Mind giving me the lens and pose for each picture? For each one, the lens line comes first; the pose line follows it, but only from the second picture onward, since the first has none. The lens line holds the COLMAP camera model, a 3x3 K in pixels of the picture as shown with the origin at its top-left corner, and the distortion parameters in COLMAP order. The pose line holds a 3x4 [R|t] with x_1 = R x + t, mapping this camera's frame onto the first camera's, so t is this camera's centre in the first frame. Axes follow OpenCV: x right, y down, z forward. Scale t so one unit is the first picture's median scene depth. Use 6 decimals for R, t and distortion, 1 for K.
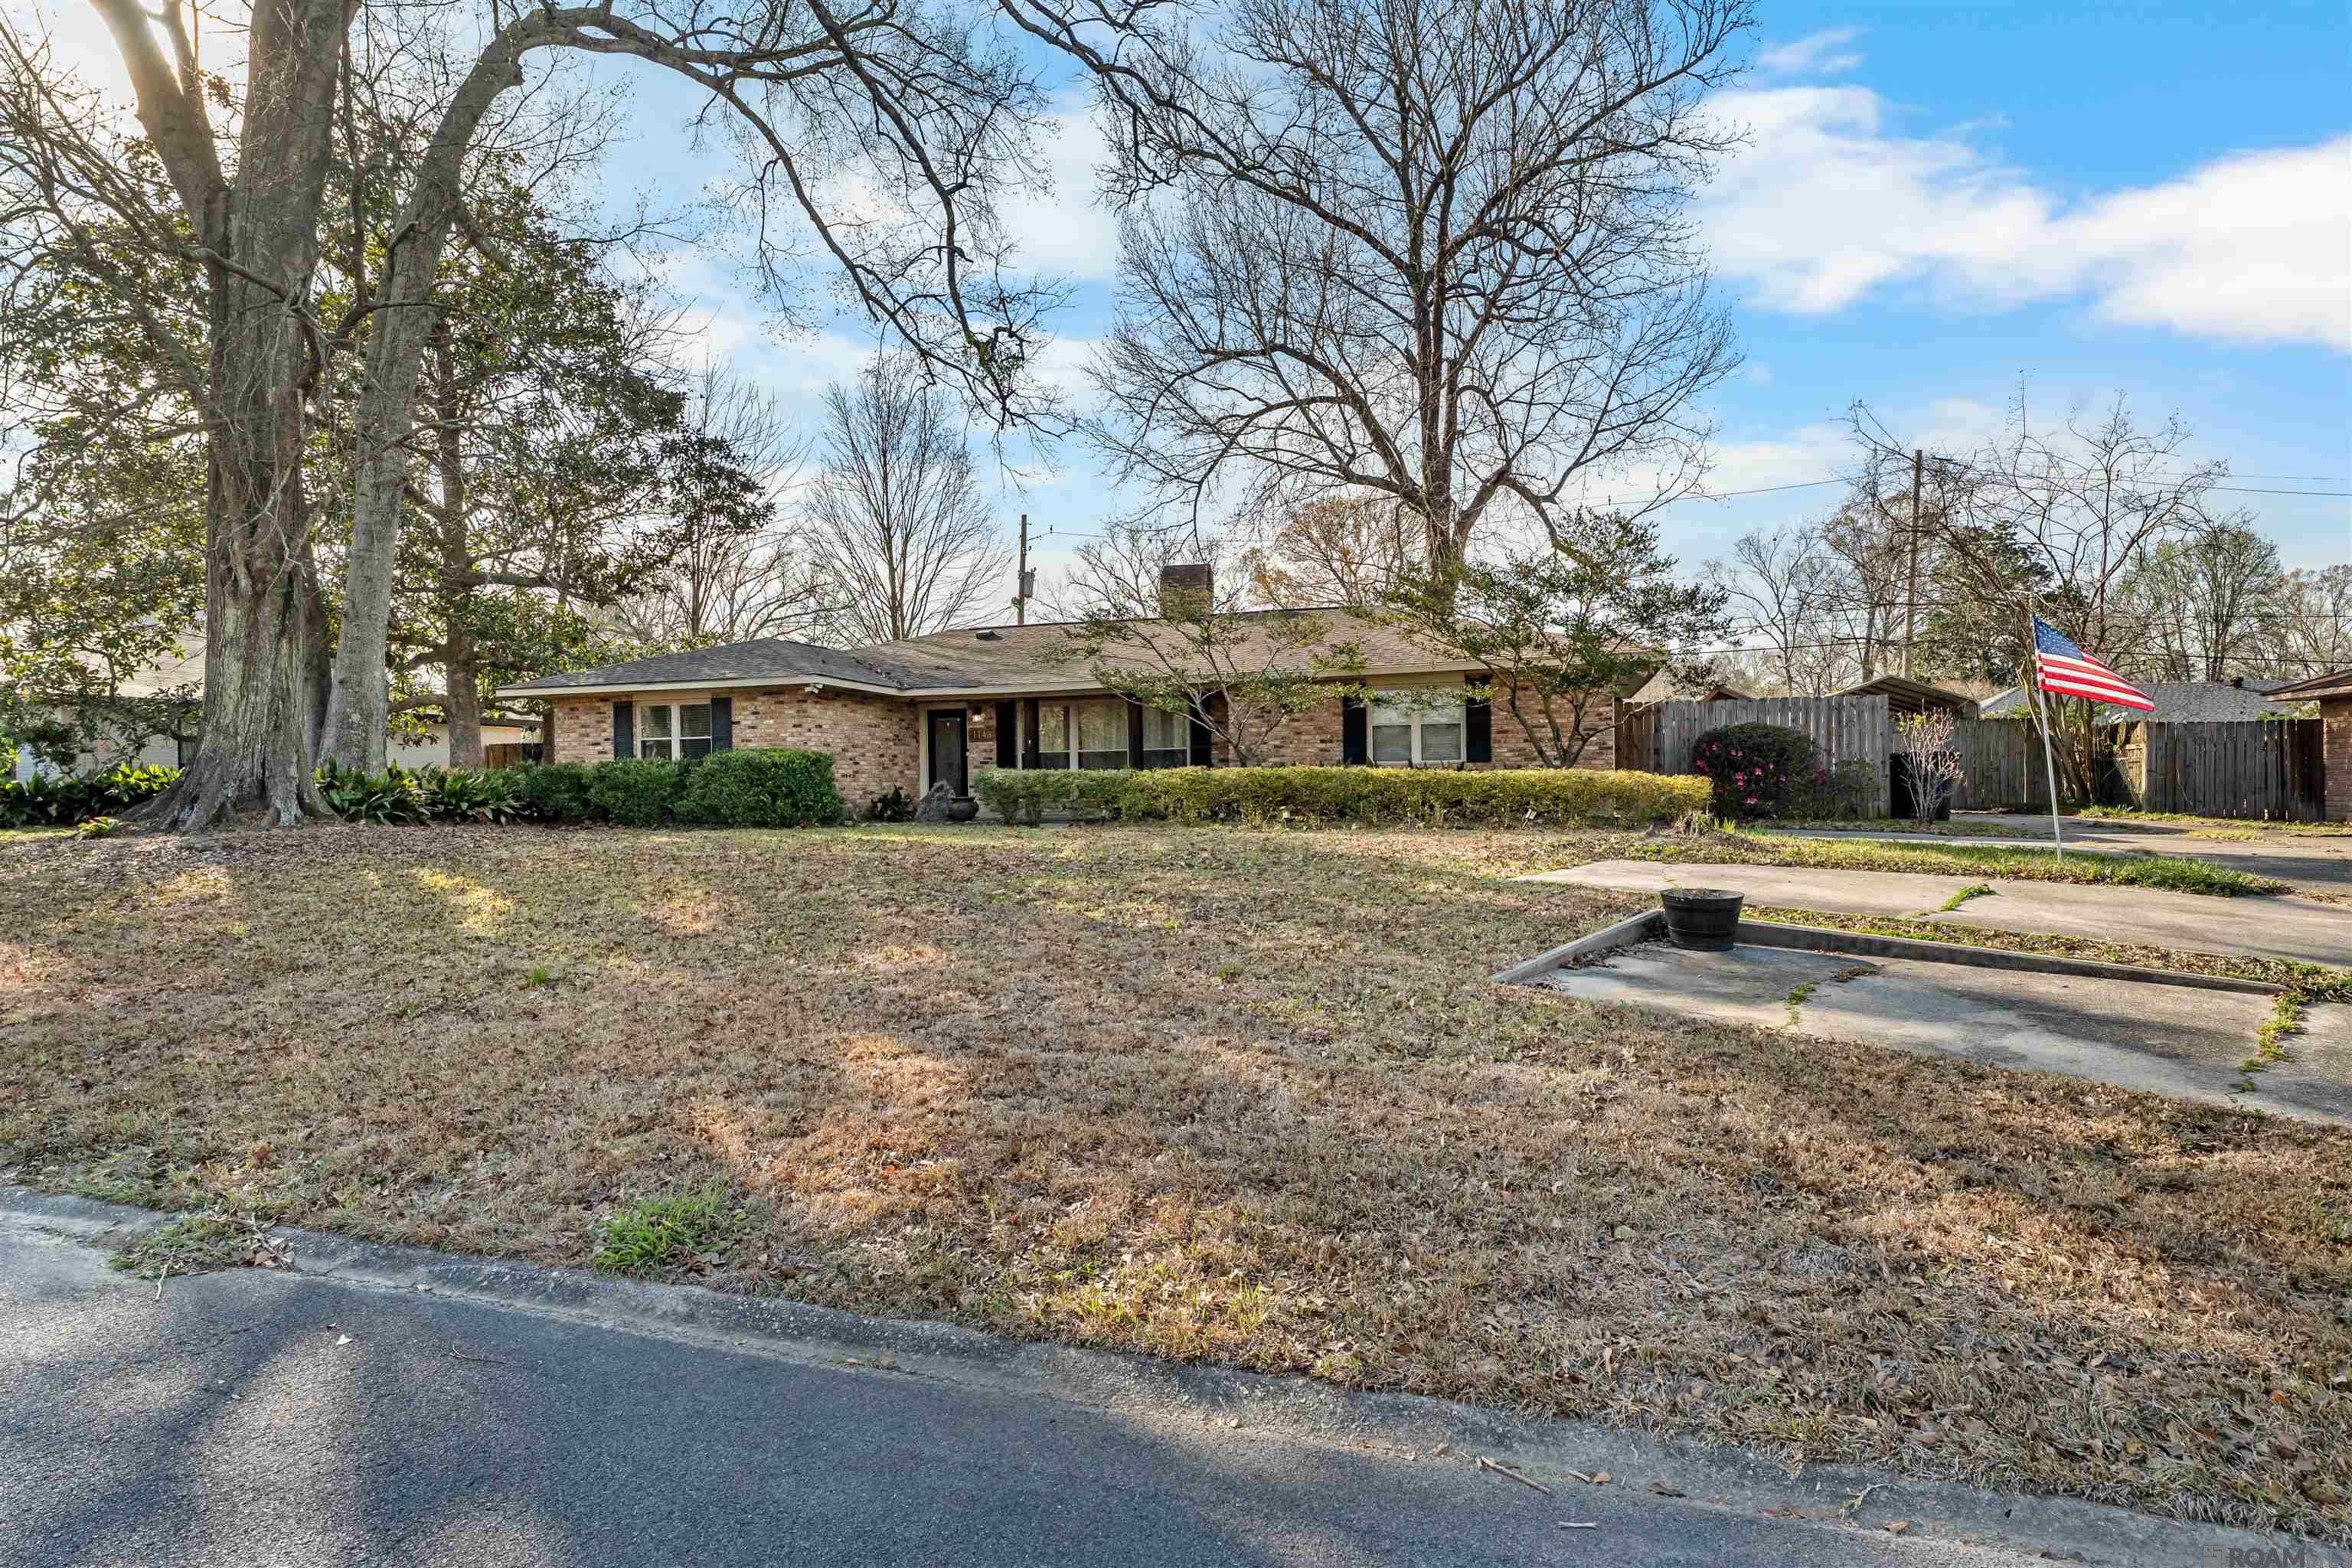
lens RADIAL K [[1217.6, 0, 1176.0], [0, 1217.6, 784.0], [0, 0, 1]] dist [0.003159, 0.000383]
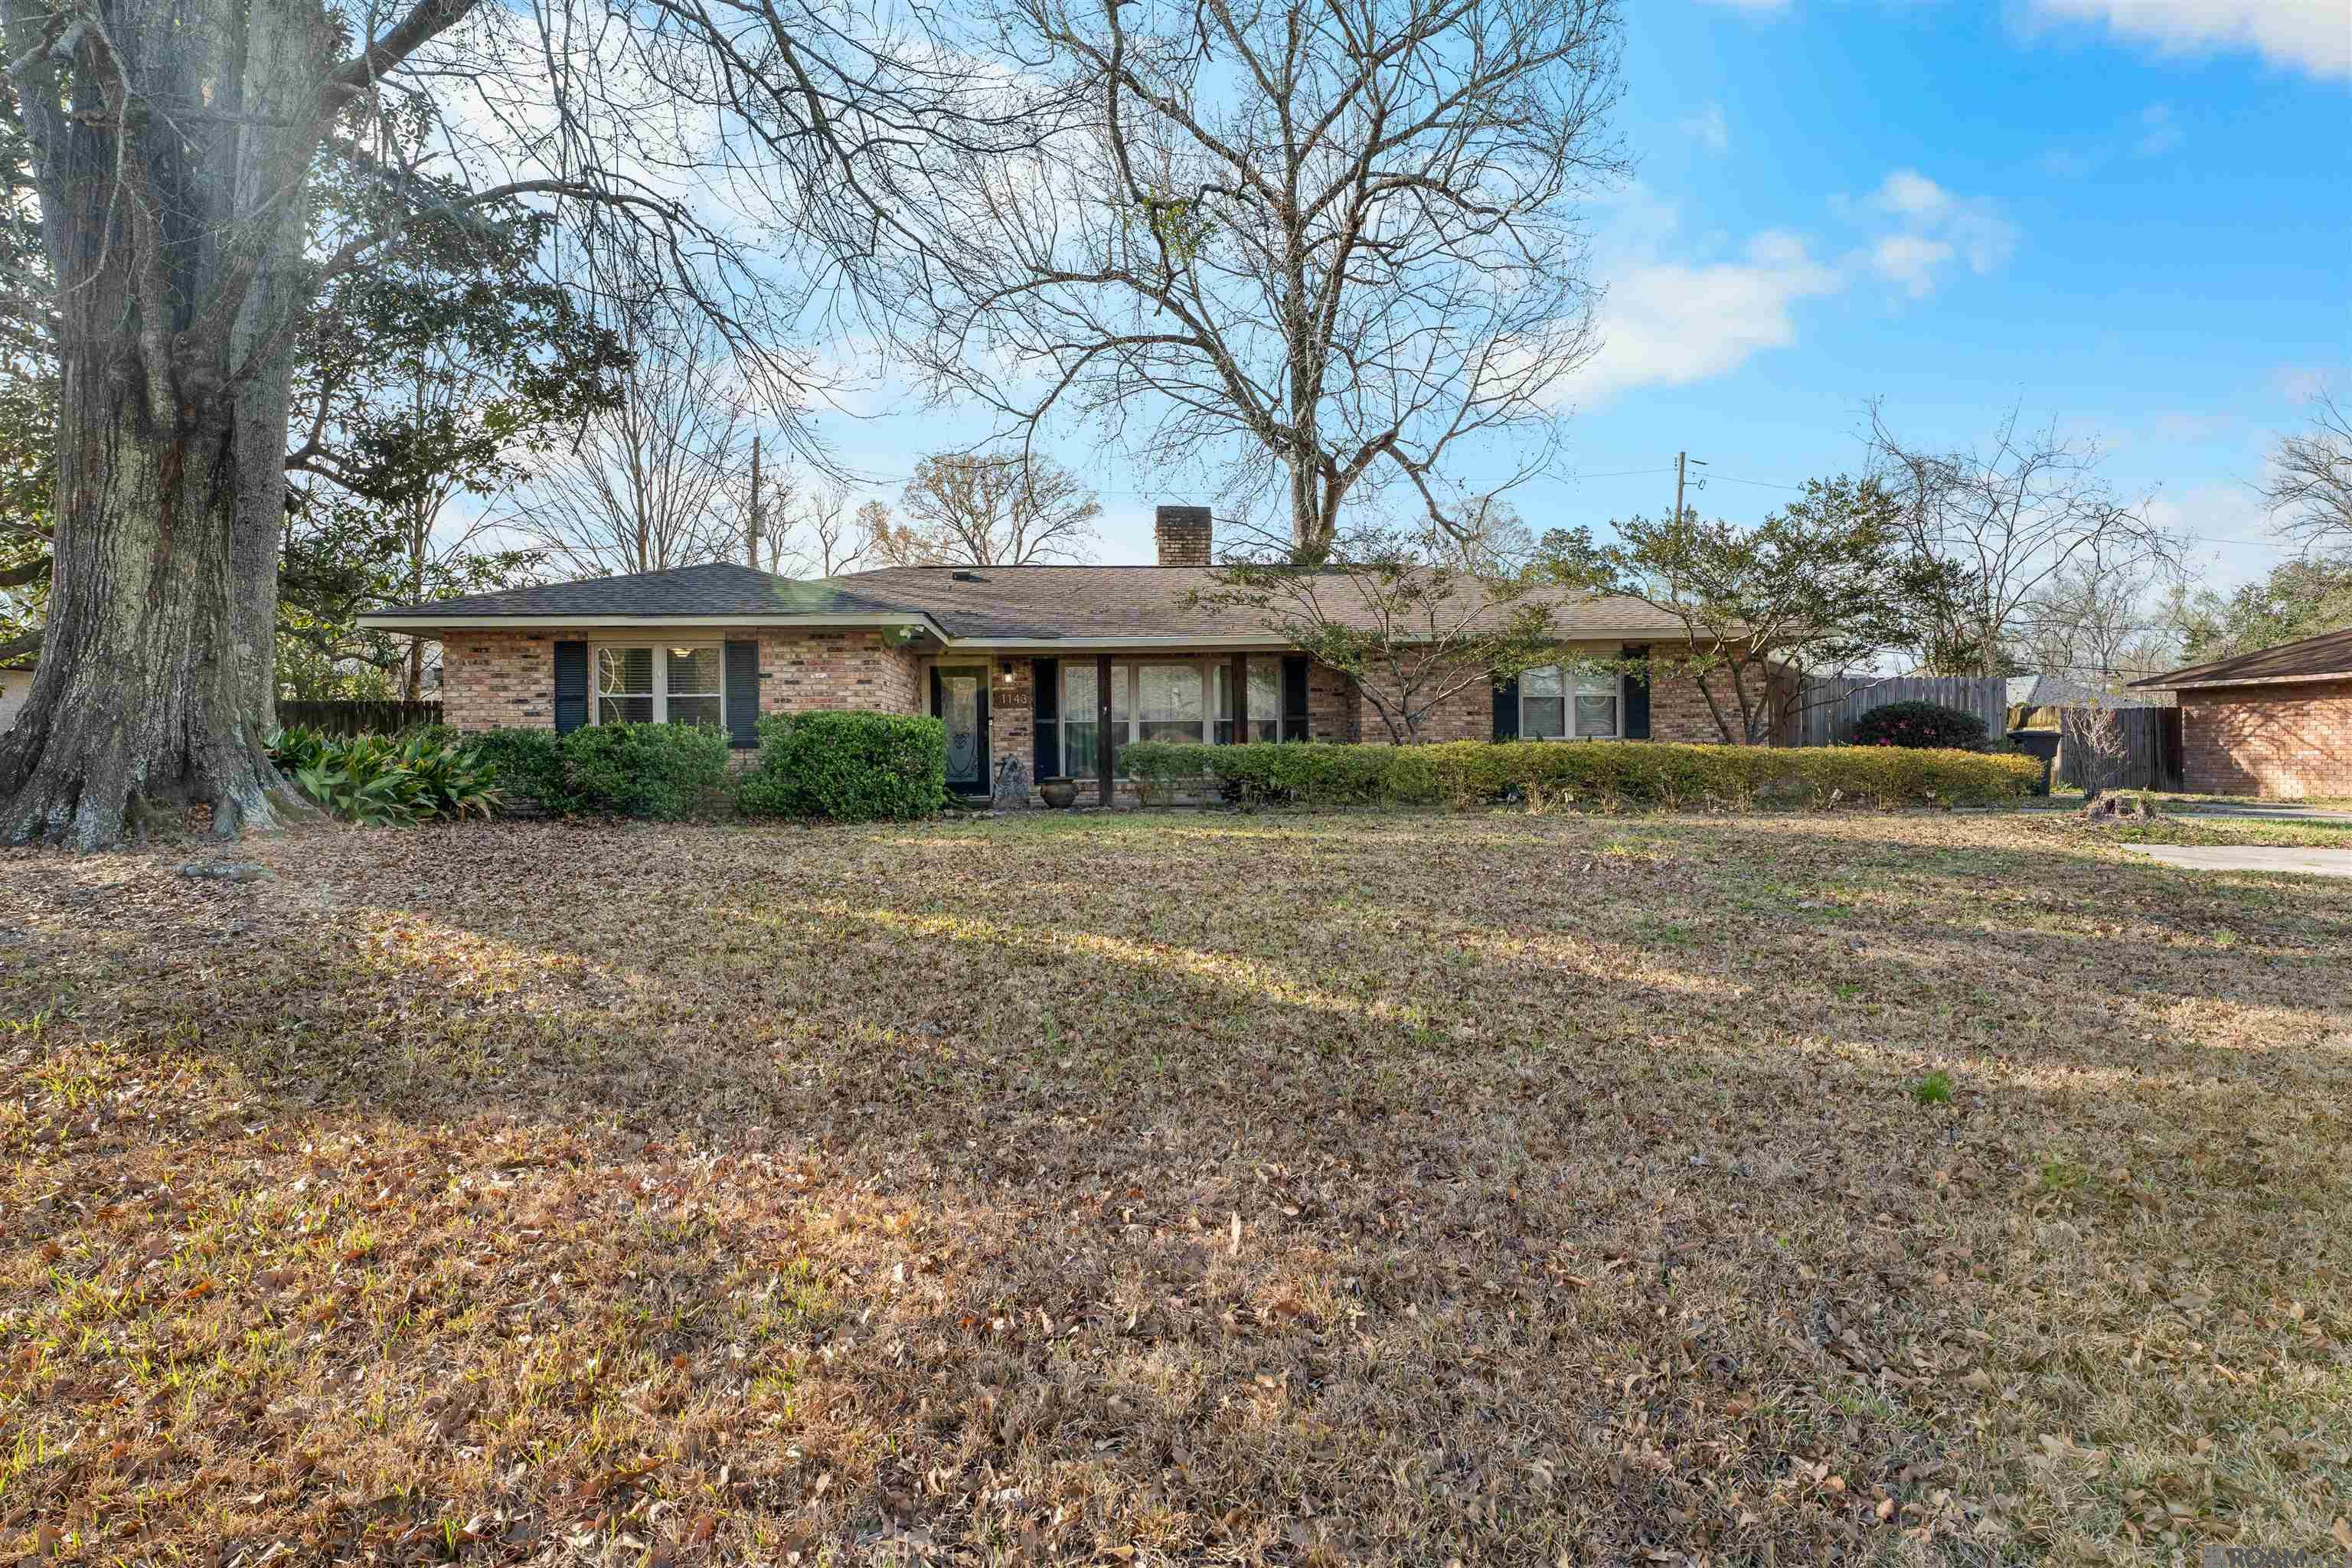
lens RADIAL K [[1263.2, 0, 1176.0], [0, 1263.2, 784.0], [0, 0, 1]] dist [-0.003164, -0.000298]
pose [[0.930970, -0.005178, 0.365058, -0.399384], [-0.001563, 0.999834, 0.018167, 0.000278], [-0.365091, -0.017484, 0.930808, 0.204672]]
